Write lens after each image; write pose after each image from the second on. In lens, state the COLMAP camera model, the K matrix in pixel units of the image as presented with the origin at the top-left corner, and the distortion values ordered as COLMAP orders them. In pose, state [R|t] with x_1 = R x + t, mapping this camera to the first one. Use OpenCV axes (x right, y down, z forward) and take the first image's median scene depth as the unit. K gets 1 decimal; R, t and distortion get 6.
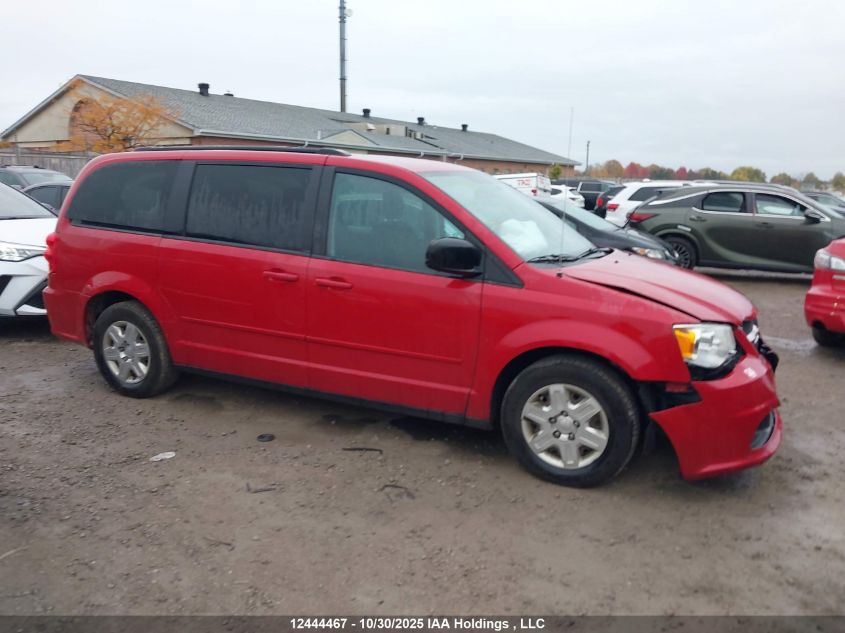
lens RADIAL K [[659.0, 0, 407.8], [0, 659.0, 315.7], [0, 0, 1]] dist [0.041706, -0.078920]
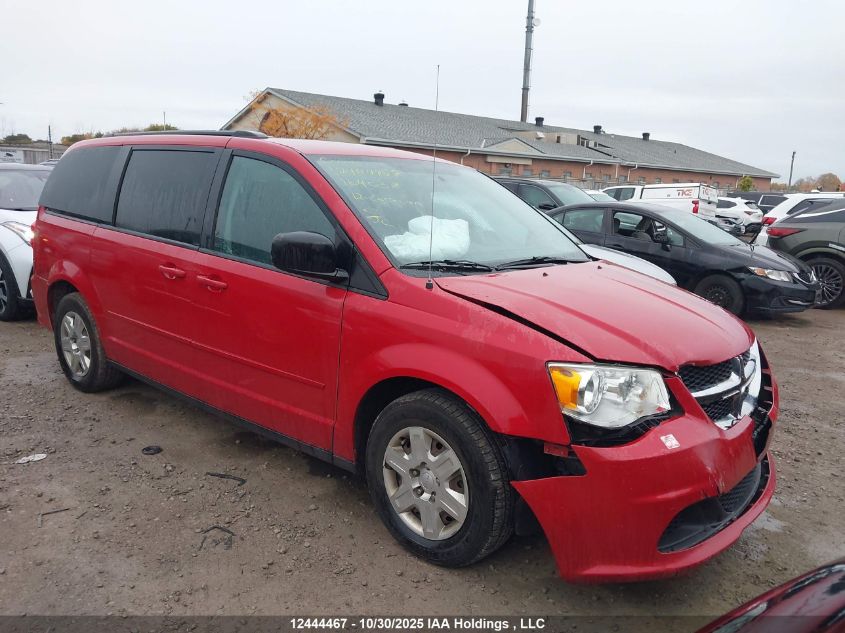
lens RADIAL K [[659.0, 0, 407.8], [0, 659.0, 315.7], [0, 0, 1]] dist [0.041706, -0.078920]
pose [[0.967521, 0.065844, -0.244066, 0.367785], [-0.069042, 0.997603, -0.004565, -0.019972], [0.243180, 0.021267, 0.969748, 0.230920]]
